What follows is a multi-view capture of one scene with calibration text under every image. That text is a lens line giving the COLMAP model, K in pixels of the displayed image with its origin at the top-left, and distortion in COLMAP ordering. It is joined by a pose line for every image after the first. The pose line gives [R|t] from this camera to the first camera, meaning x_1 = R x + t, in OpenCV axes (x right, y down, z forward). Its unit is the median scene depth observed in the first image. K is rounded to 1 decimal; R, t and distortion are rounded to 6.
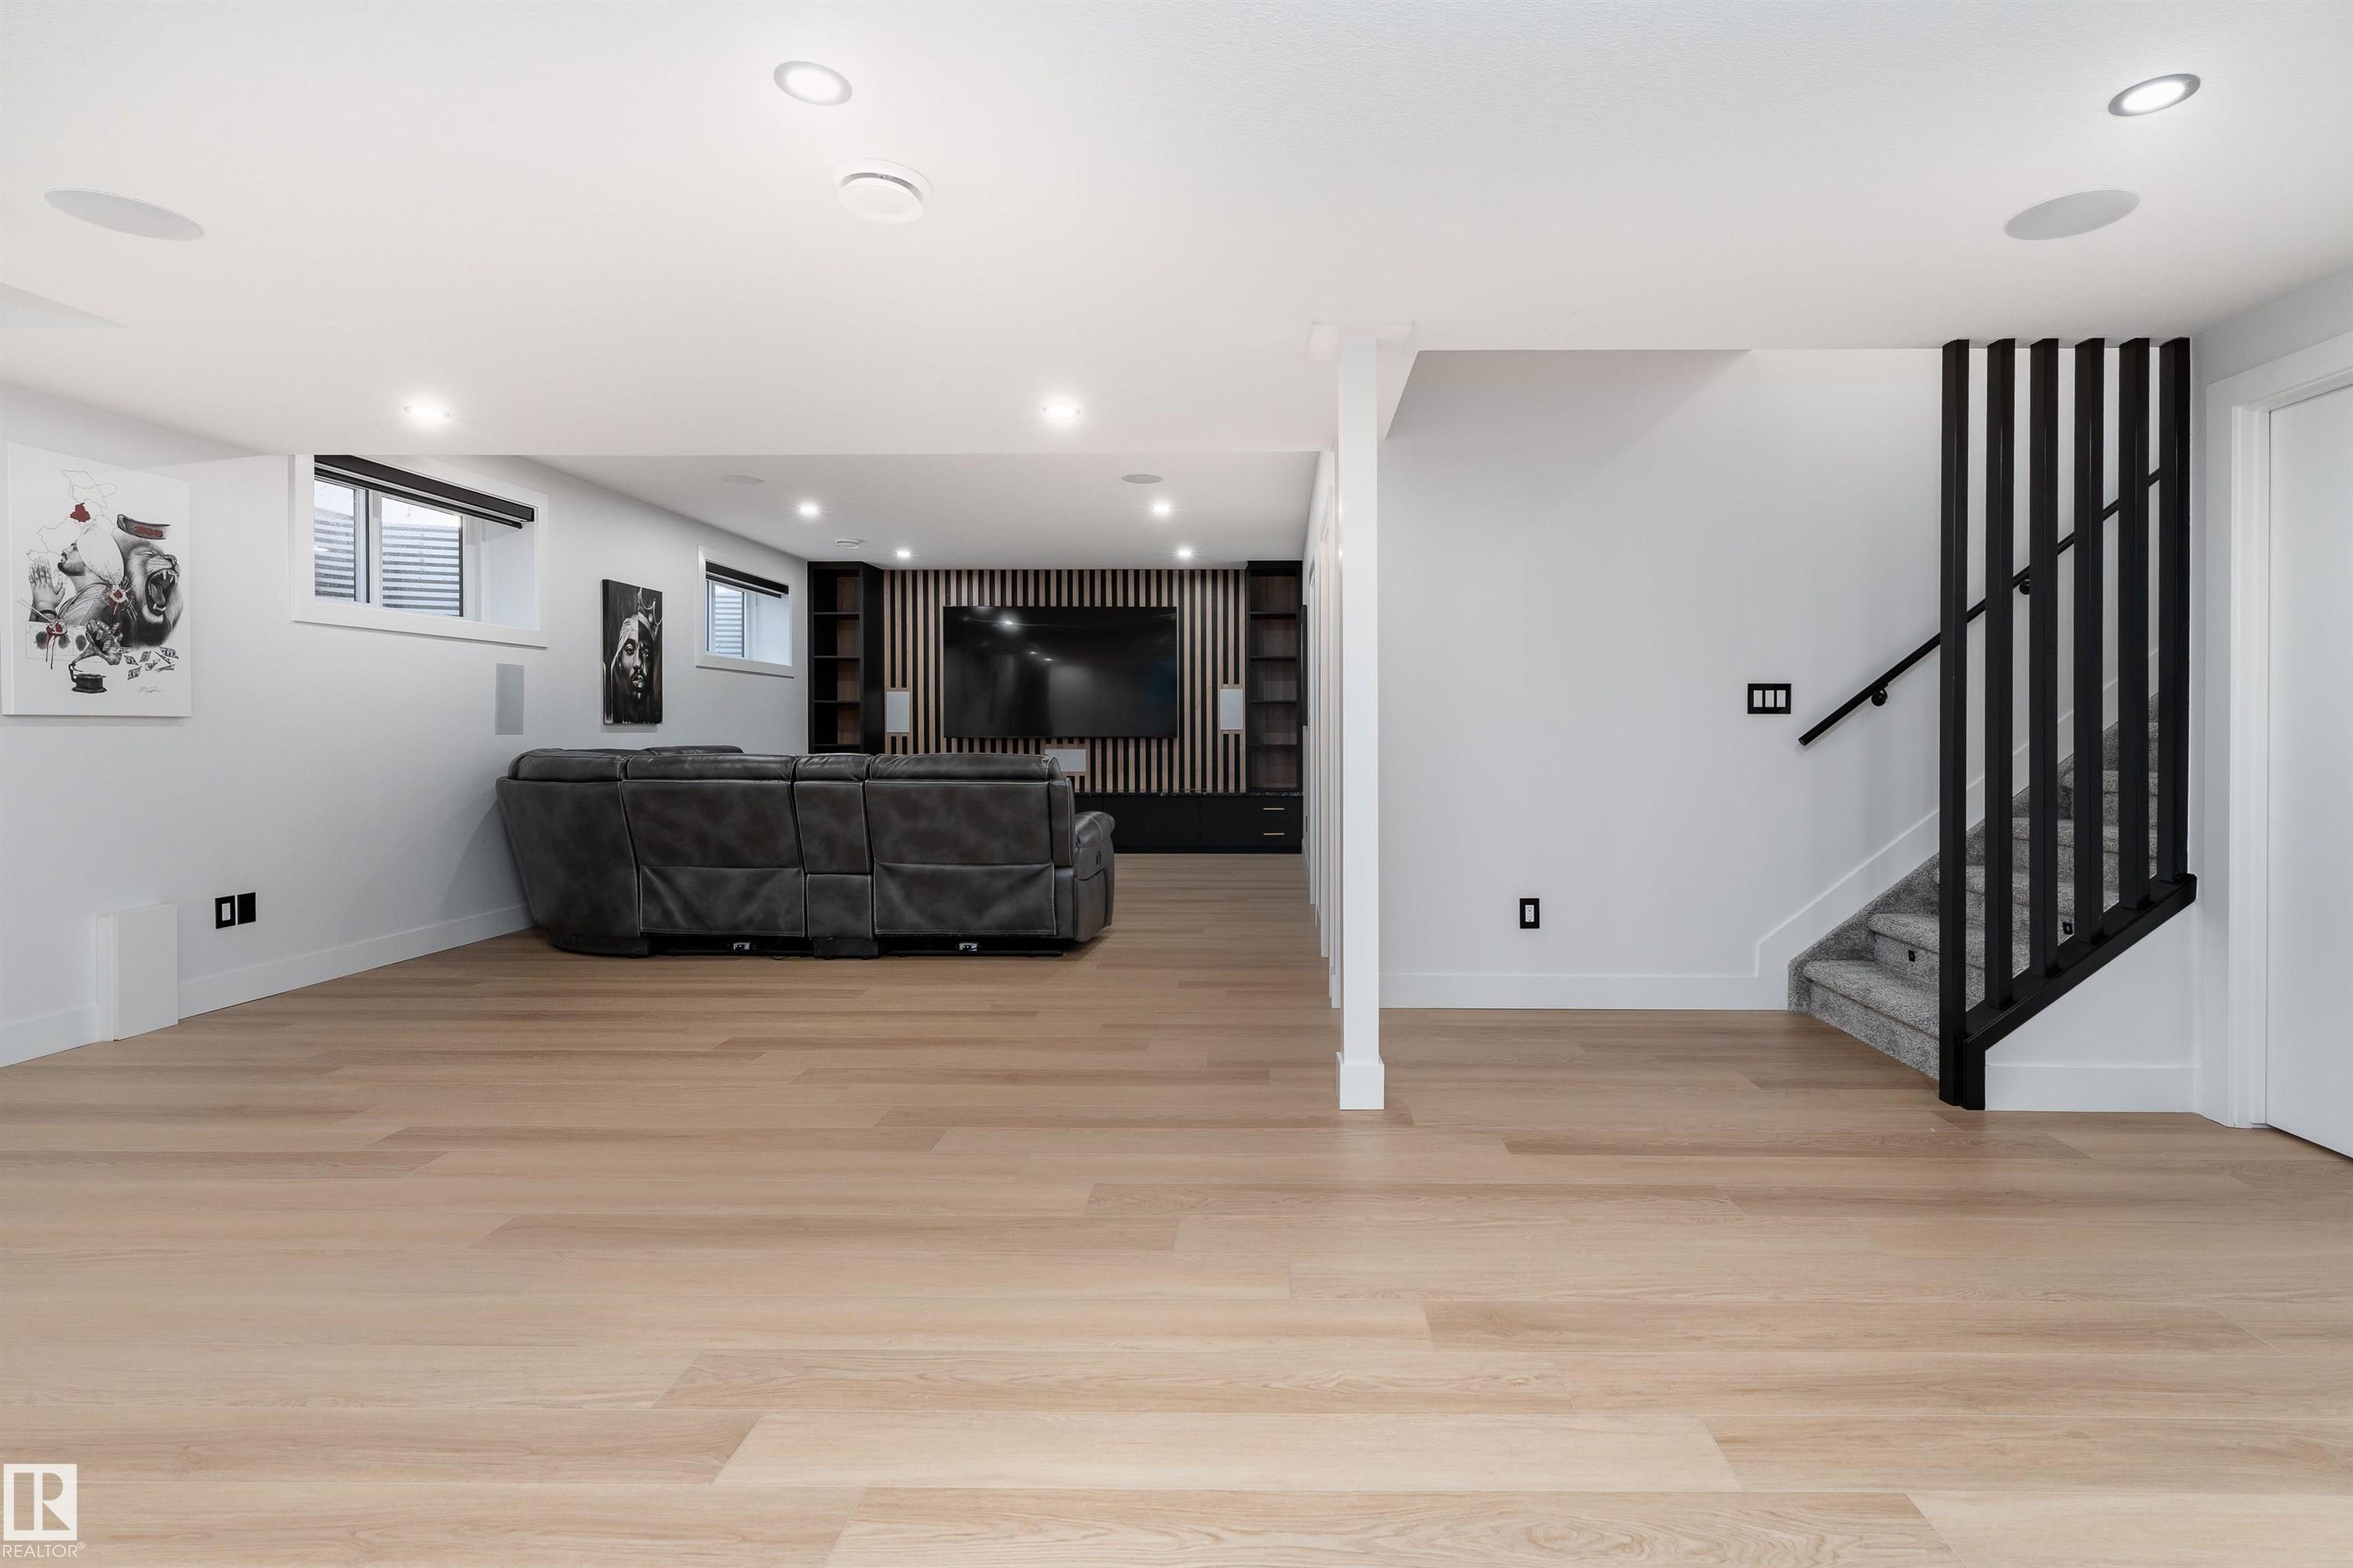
lens RADIAL K [[1076.1, 0, 1251.9], [0, 1076.1, 734.0], [0, 0, 1]] dist [0.003214, -0.001014]
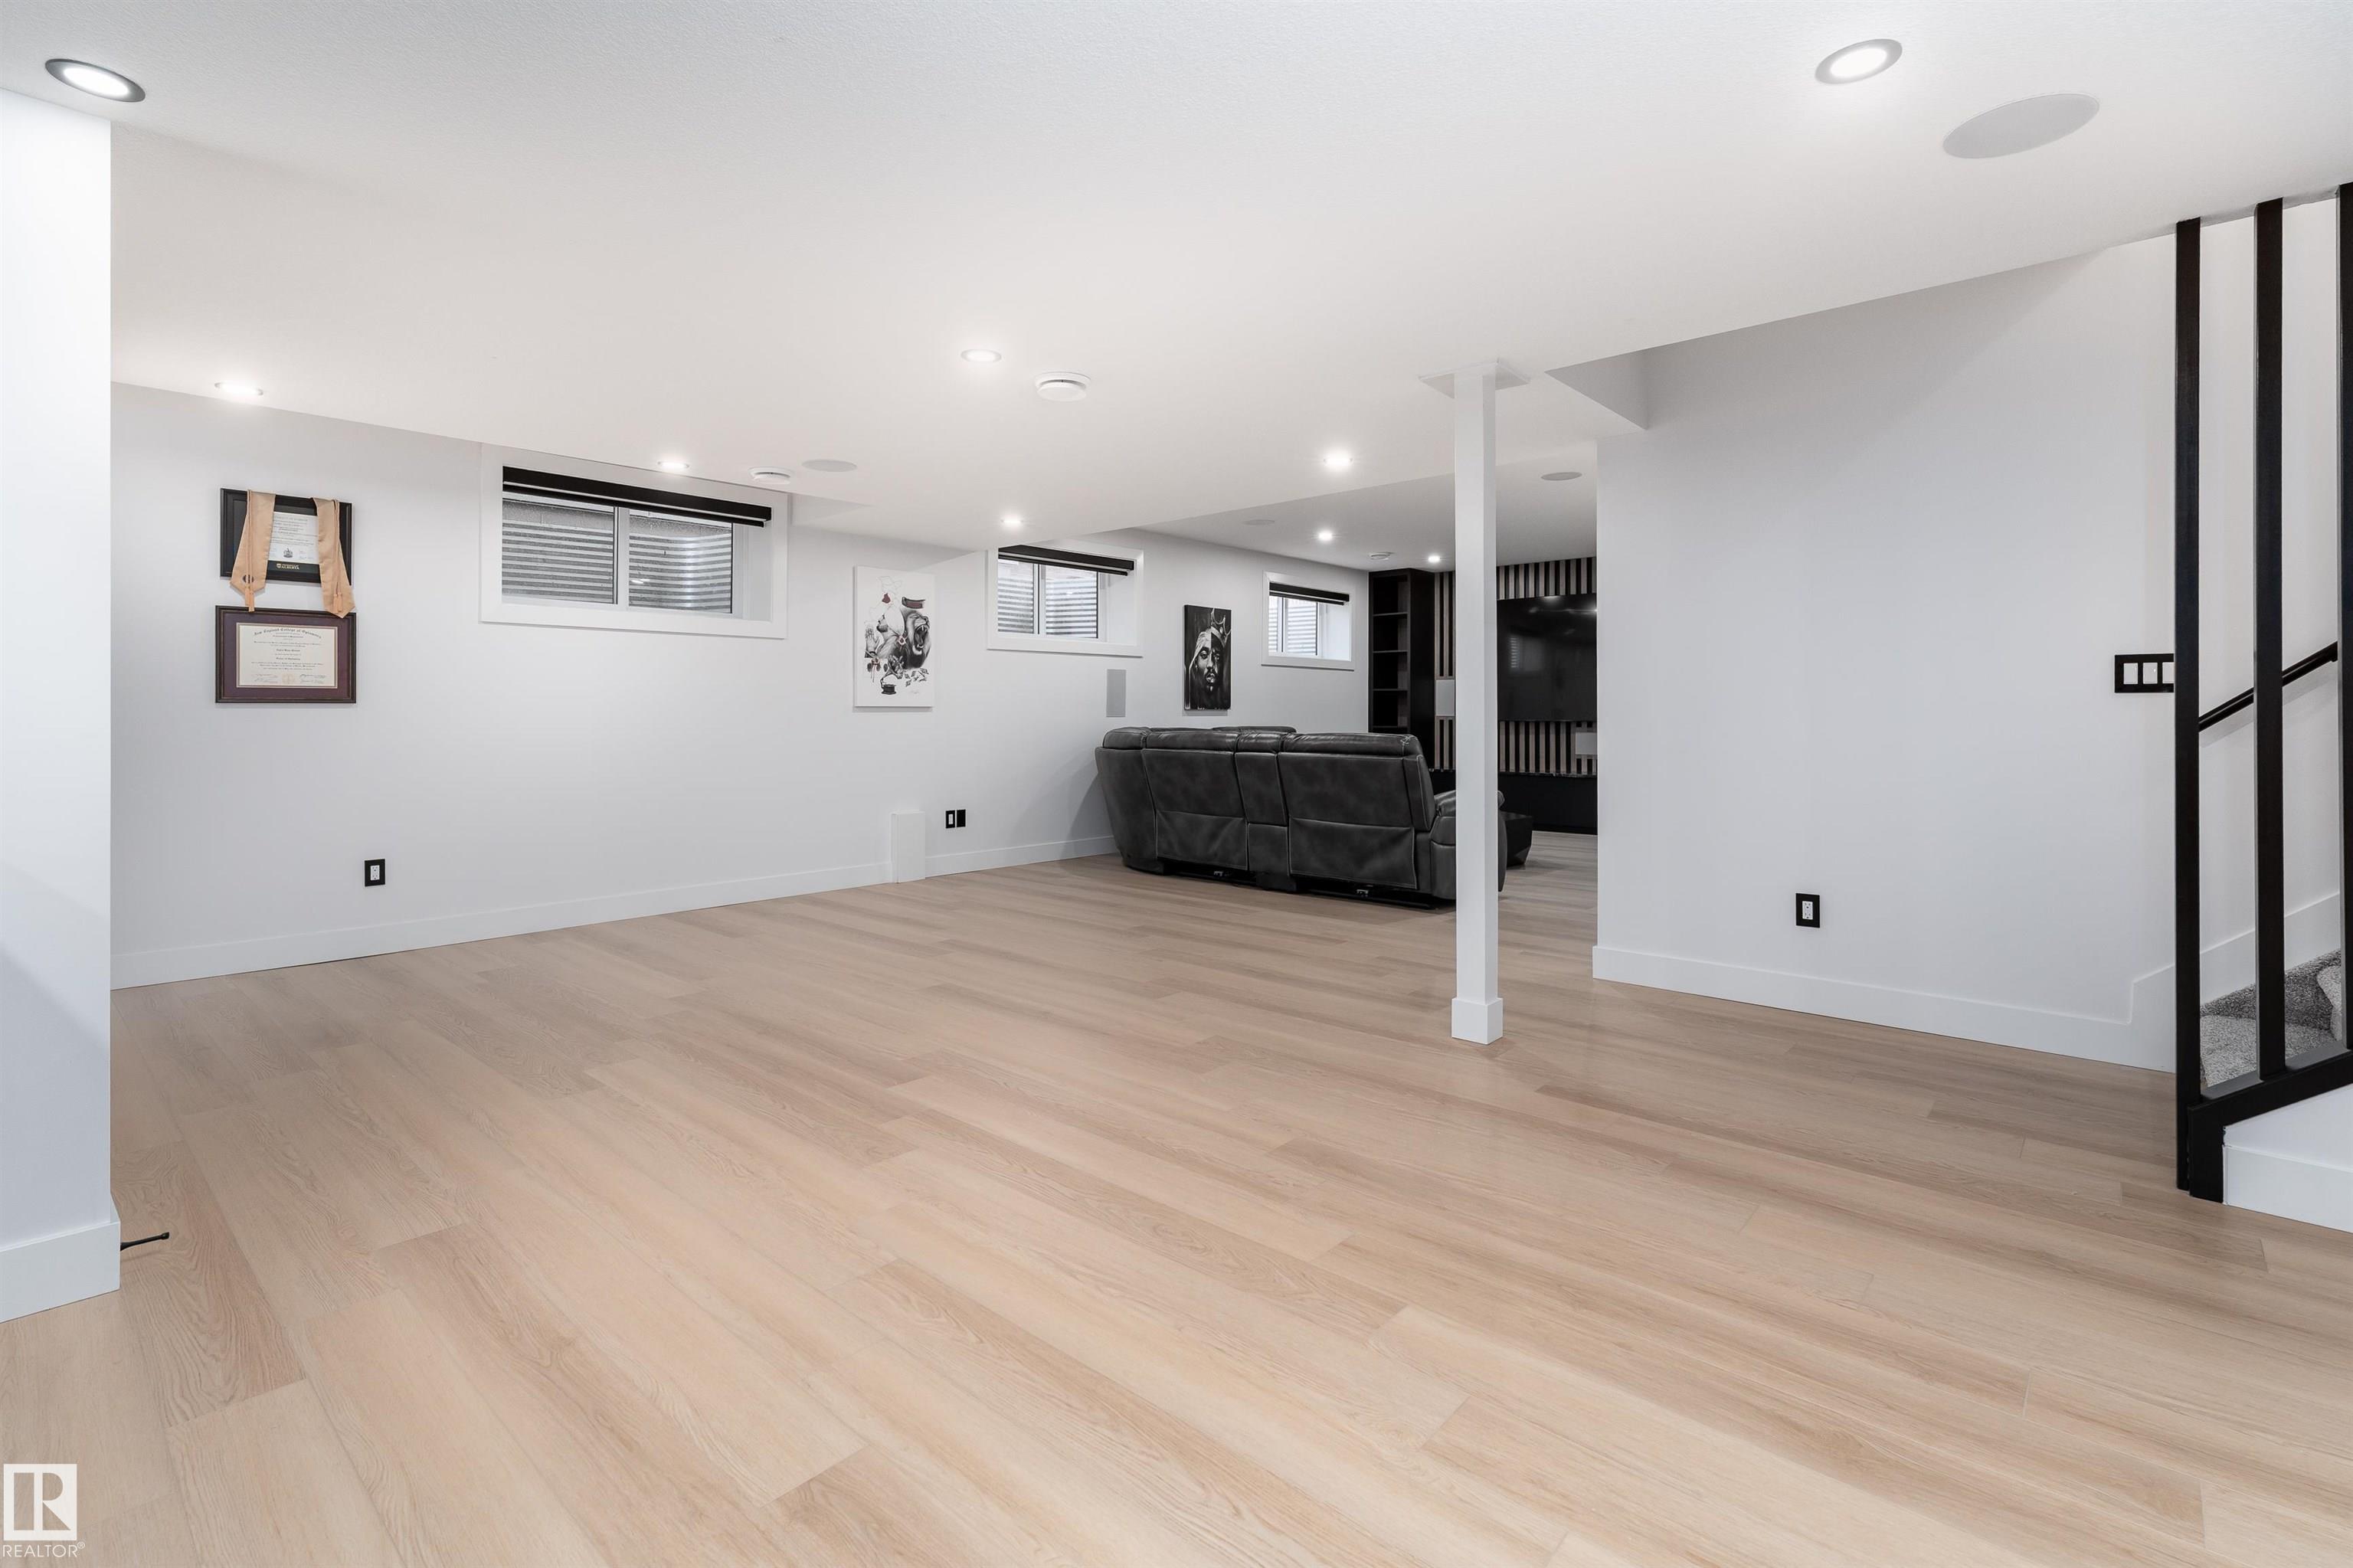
lens RADIAL K [[1076.1, 0, 1188.3], [0, 1076.1, 699.6], [0, 0, 1]] dist [0.003214, -0.001014]
pose [[0.754689, -0.009363, -0.656016, 0.542043], [-0.001859, 0.999864, -0.016410, 0.000595], [0.656080, 0.013604, 0.754569, -0.067668]]
